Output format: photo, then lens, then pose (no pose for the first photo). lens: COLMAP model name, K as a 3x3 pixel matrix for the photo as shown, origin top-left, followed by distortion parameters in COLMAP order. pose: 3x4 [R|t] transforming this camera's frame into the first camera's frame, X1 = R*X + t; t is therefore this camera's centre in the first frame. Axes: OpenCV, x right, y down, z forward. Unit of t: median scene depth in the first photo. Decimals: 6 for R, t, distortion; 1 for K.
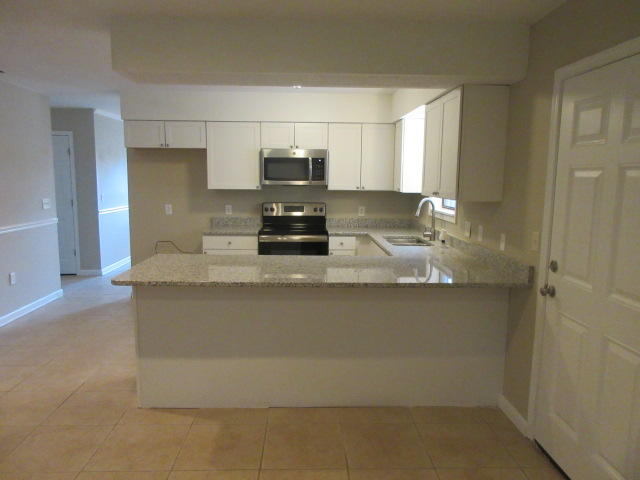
lens RADIAL K [[477.3, 0, 318.7], [0, 477.3, 239.3], [0, 0, 1]] dist [0.013106, 0.002598]
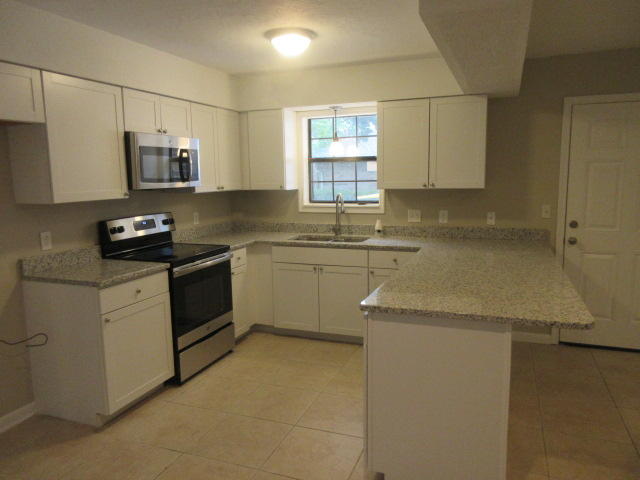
lens RADIAL K [[477.3, 0, 320.6], [0, 477.3, 240.2], [0, 0, 1]] dist [0.013106, 0.002598]
pose [[0.388802, -0.143640, 0.910055, -0.600064], [0.139955, 0.985517, 0.095758, -0.076028], [-0.910629, 0.090136, 0.403274, 0.538596]]
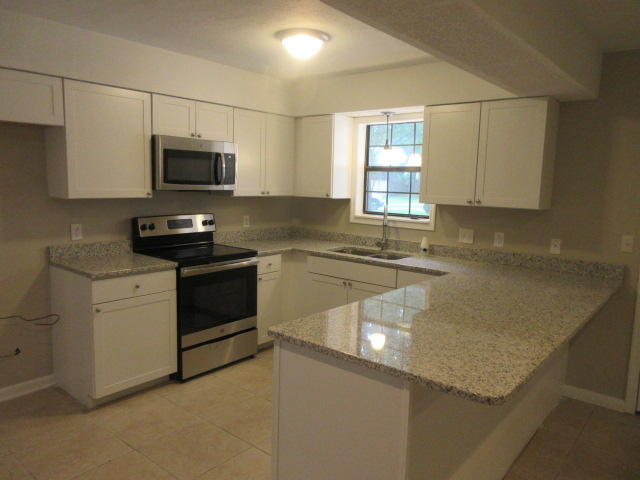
lens RADIAL K [[477.3, 0, 320.7], [0, 477.3, 239.9], [0, 0, 1]] dist [0.013106, 0.002598]
pose [[0.661997, -0.085615, 0.744601, -0.464942], [0.076687, 0.995978, 0.046340, -0.060192], [-0.745573, 0.026425, 0.665899, 0.401967]]
